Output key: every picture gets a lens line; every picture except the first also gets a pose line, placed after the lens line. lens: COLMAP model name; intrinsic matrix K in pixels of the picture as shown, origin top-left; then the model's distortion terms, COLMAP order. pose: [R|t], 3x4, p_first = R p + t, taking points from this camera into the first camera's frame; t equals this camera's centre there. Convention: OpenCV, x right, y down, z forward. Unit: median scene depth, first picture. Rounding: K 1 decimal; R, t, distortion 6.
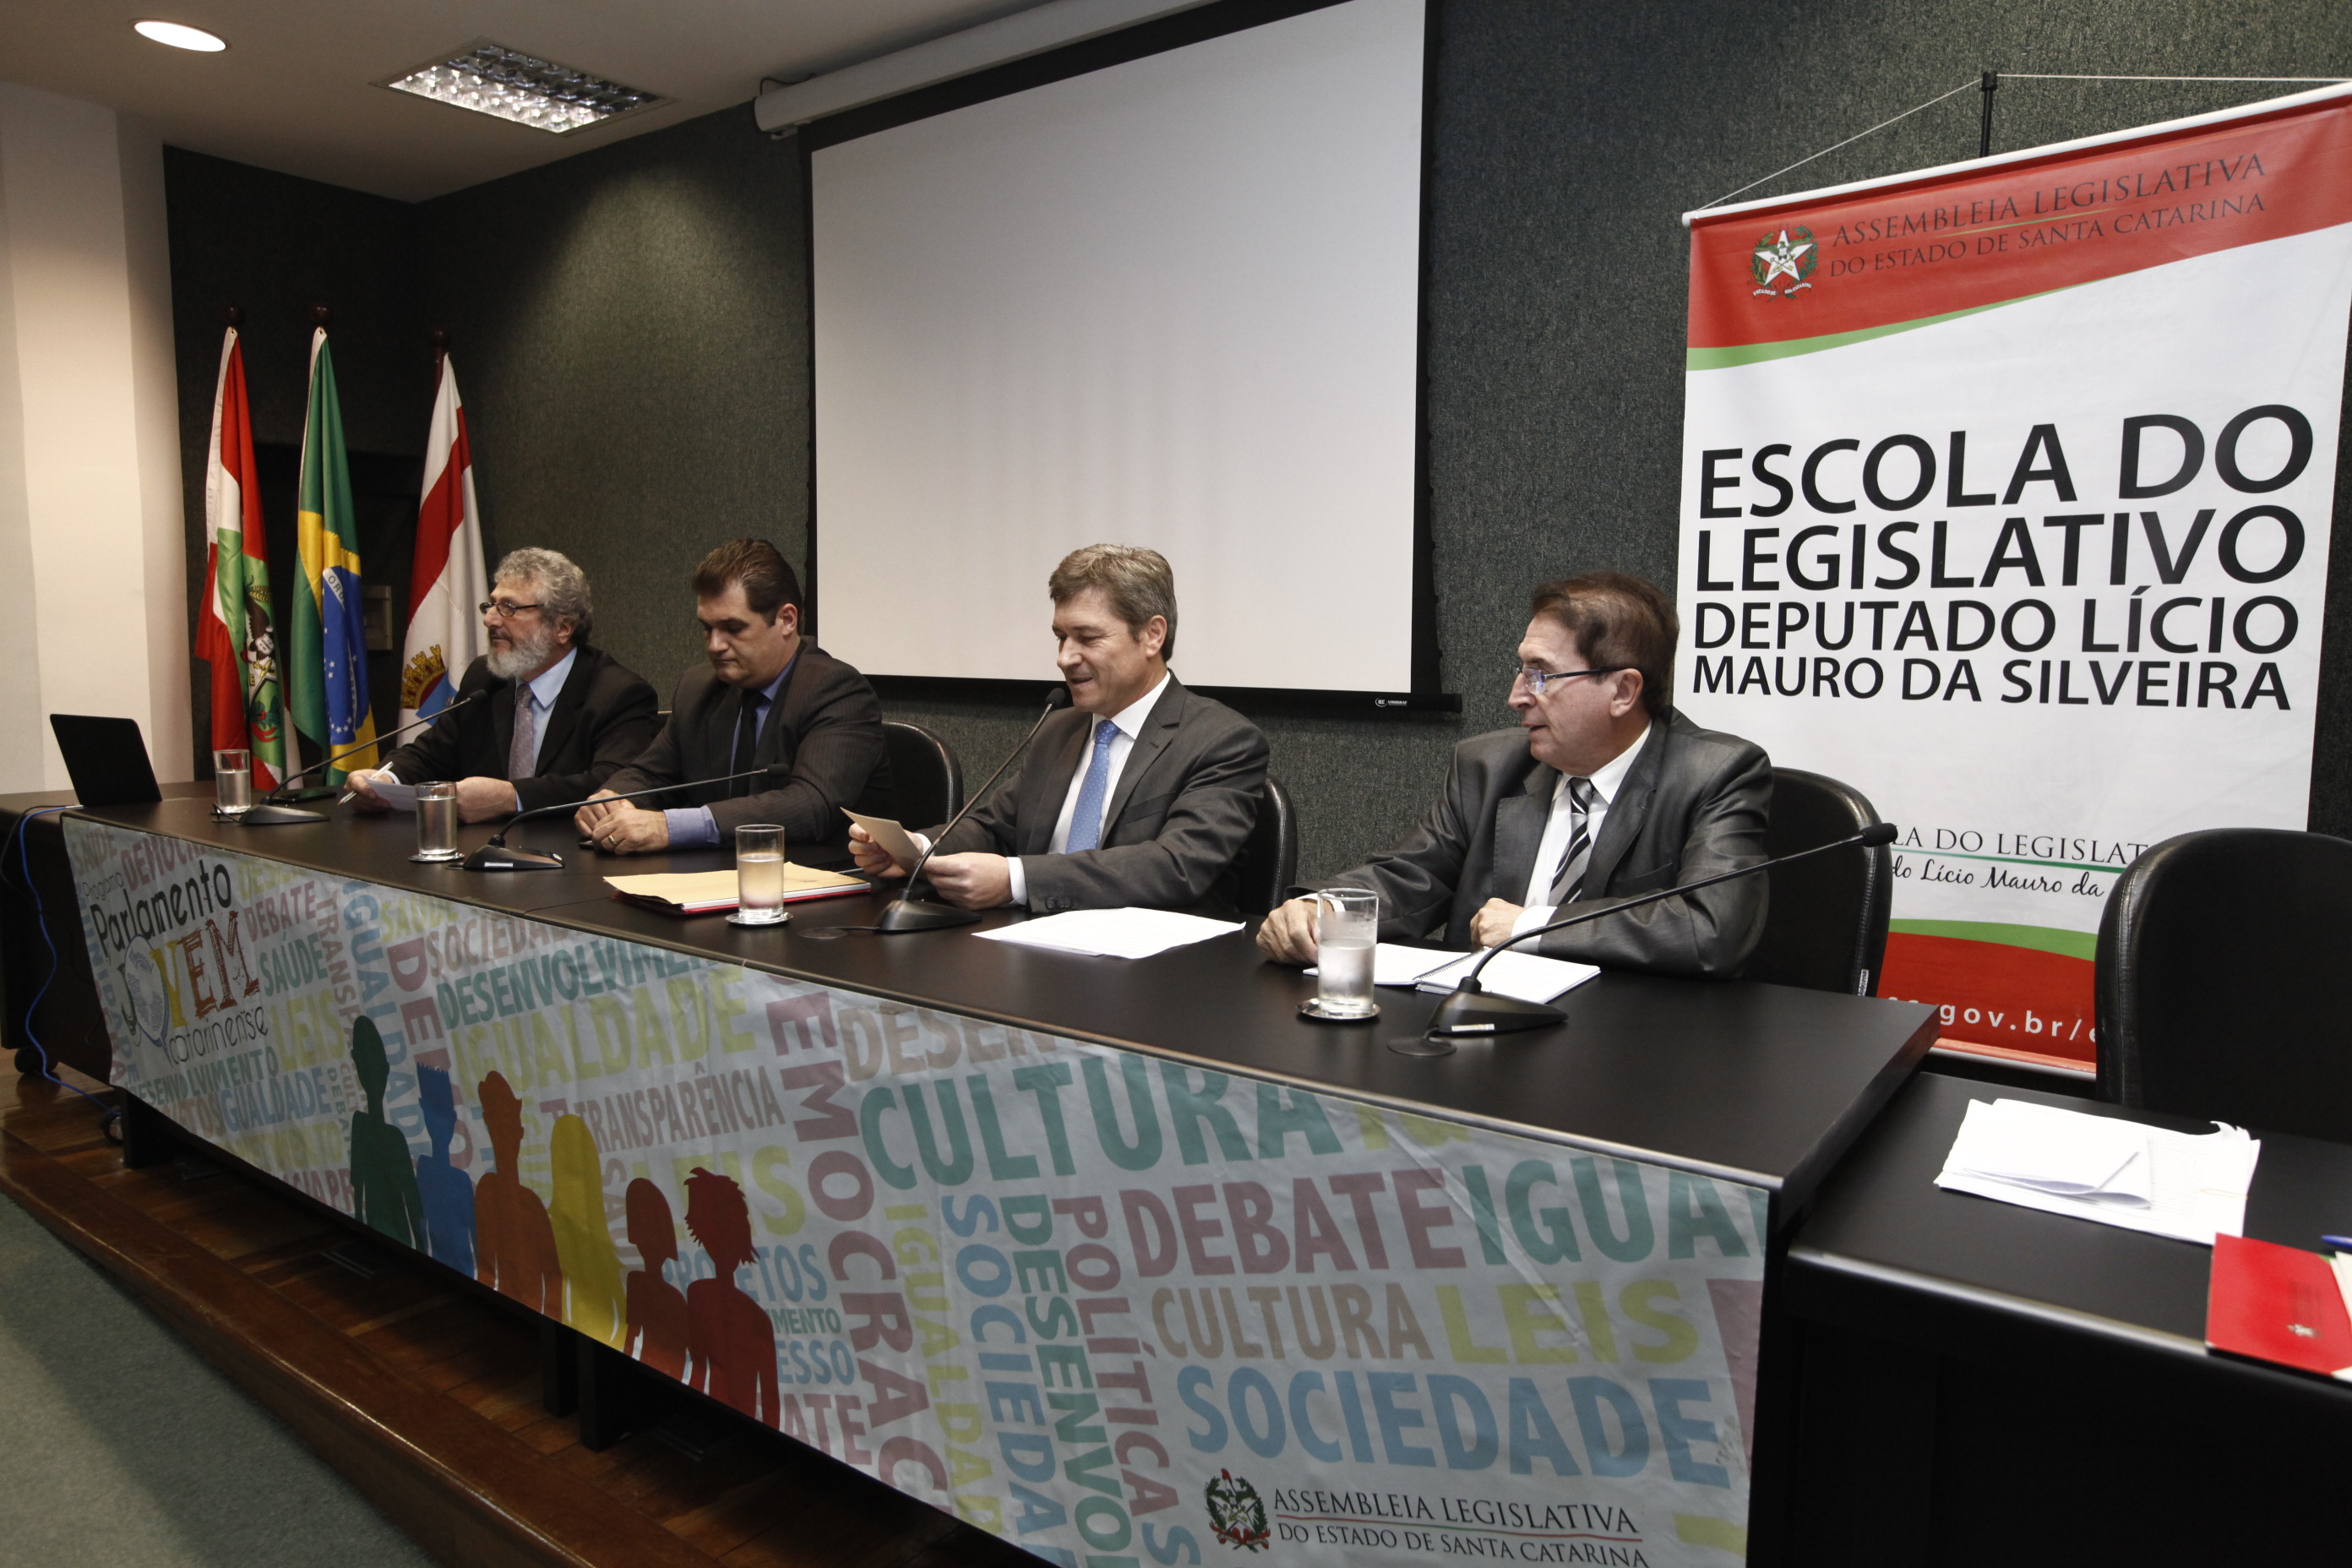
lens RADIAL K [[1521.6, 0, 1174.9], [0, 1521.6, 783.9], [0, 0, 1]] dist [-0.026472, 0.040456]
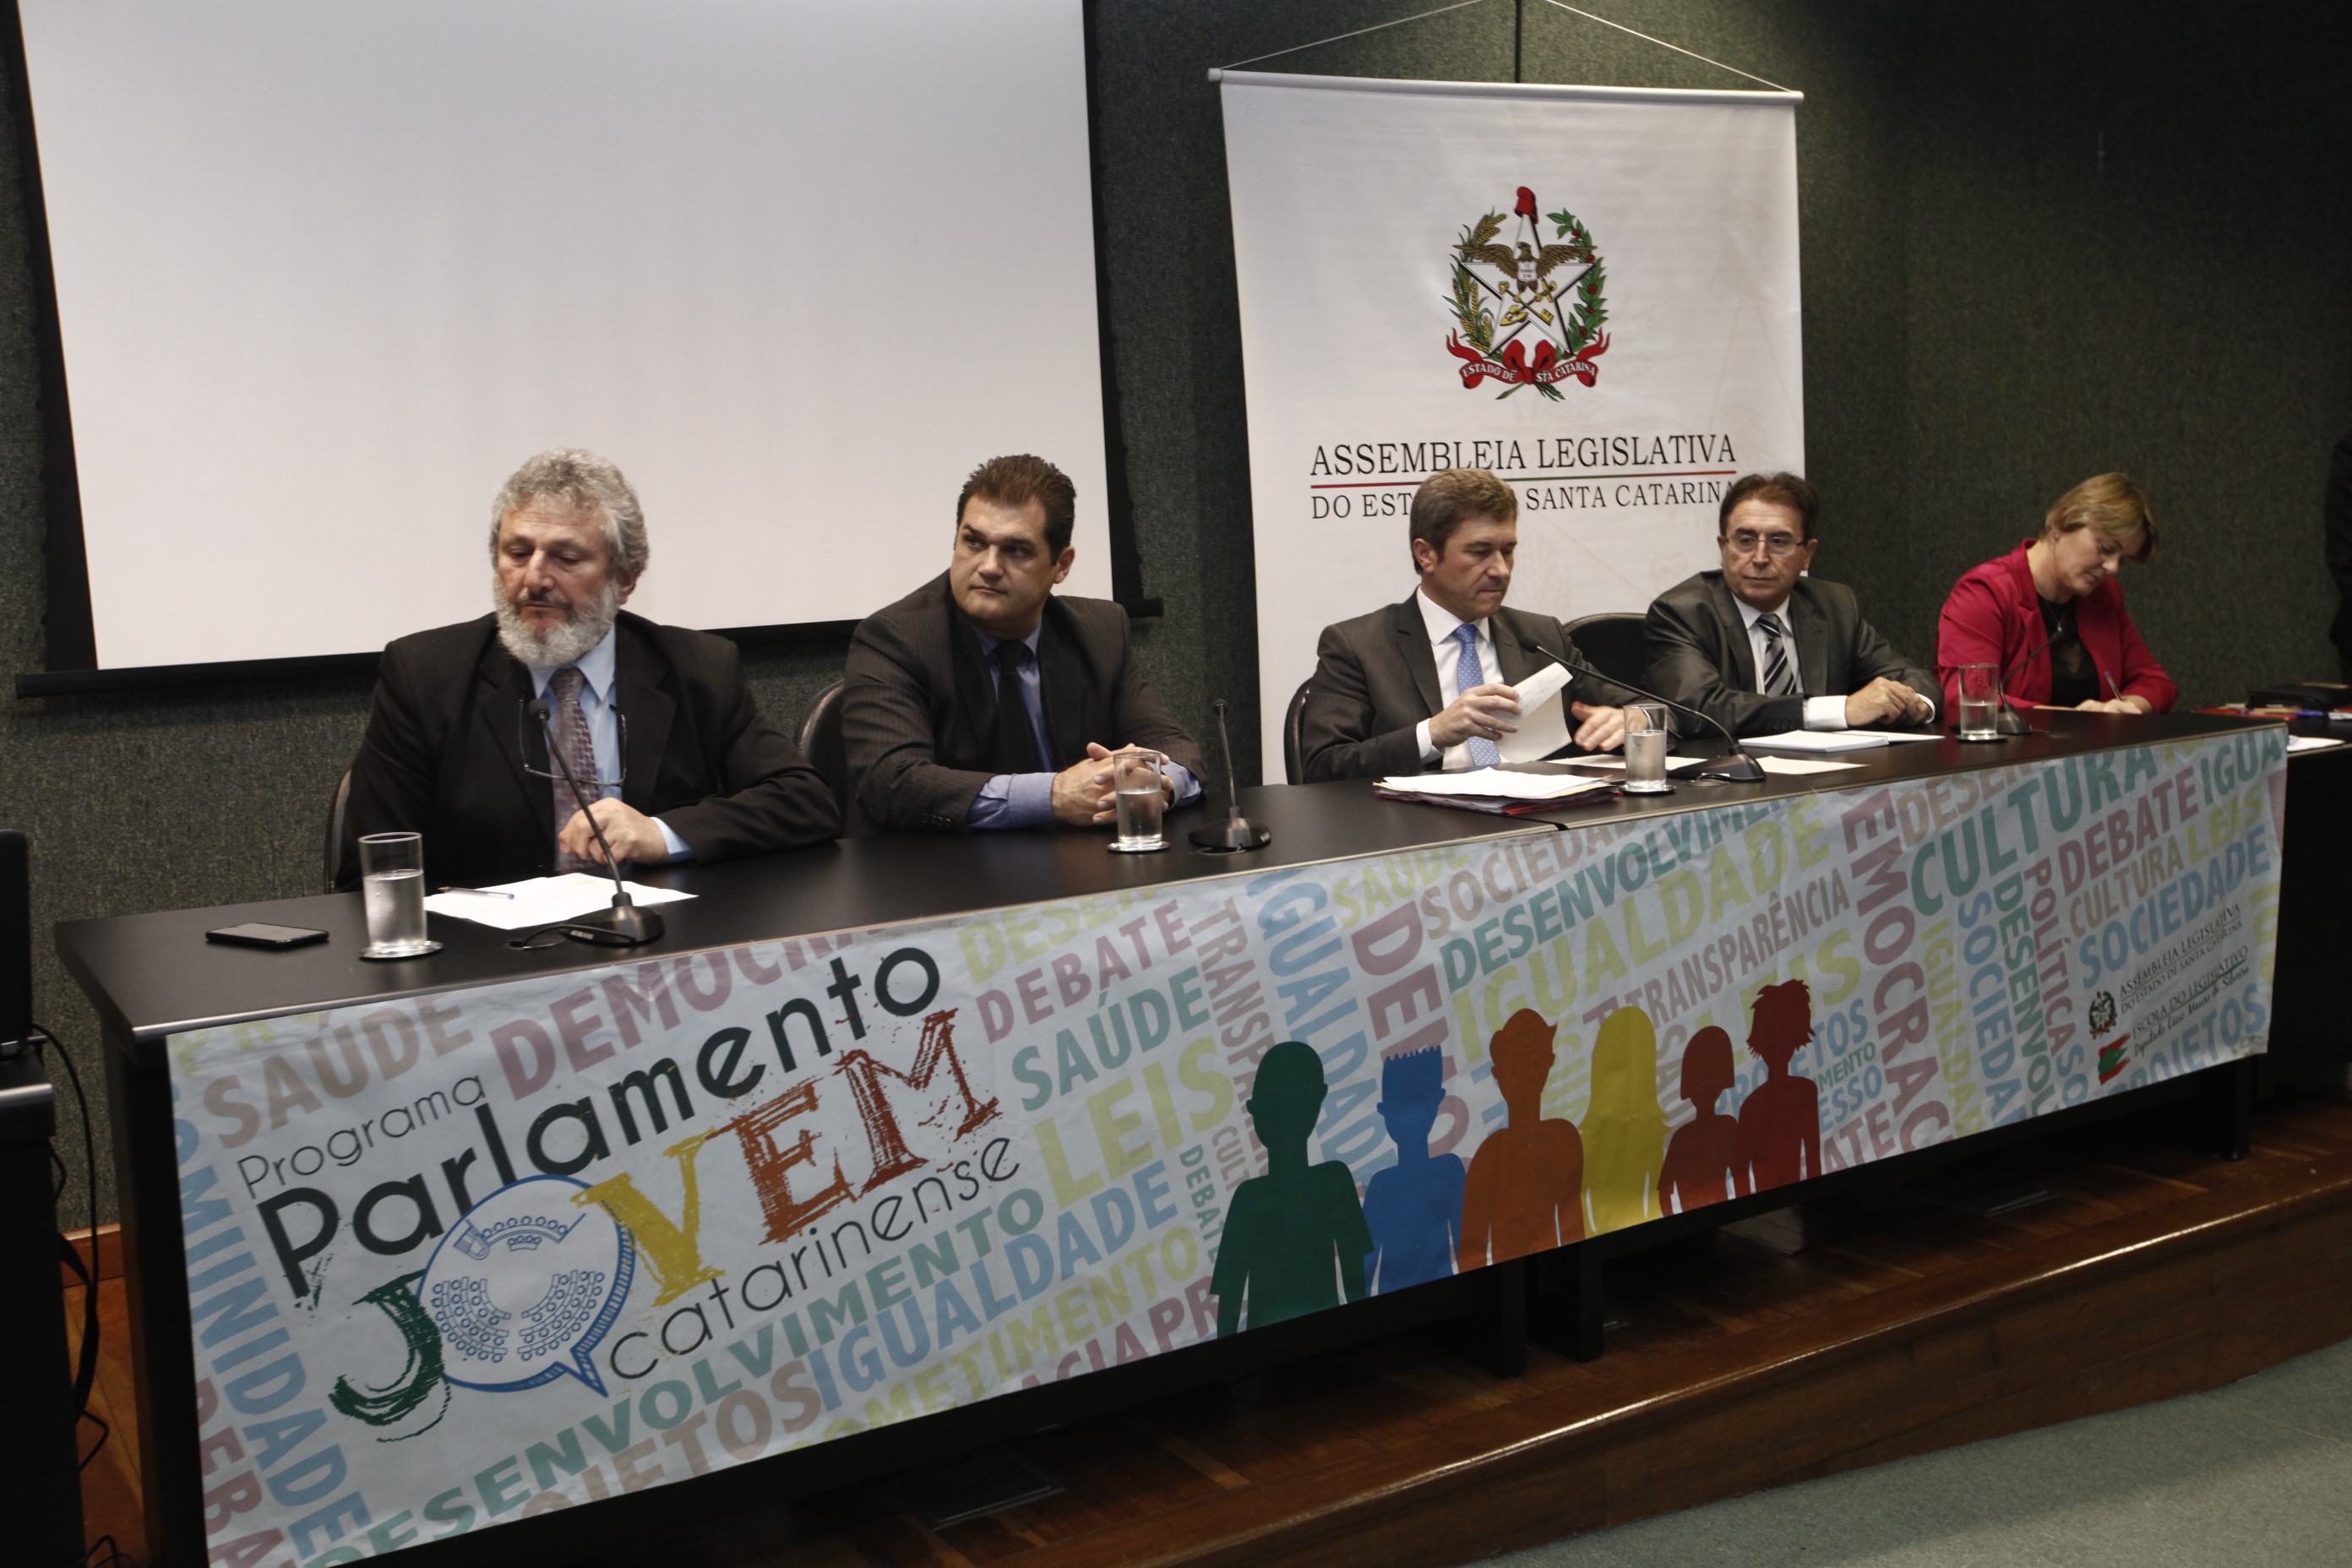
lens RADIAL K [[2241.1, 0, 1177.6], [0, 2241.1, 785.1], [0, 0, 1]] dist [0.031565, 0.000000]
pose [[0.361544, -0.135834, 0.922407, -1.509327], [0.141563, 0.985858, 0.089691, -0.086086], [-0.921545, 0.098151, 0.375660, 0.557991]]
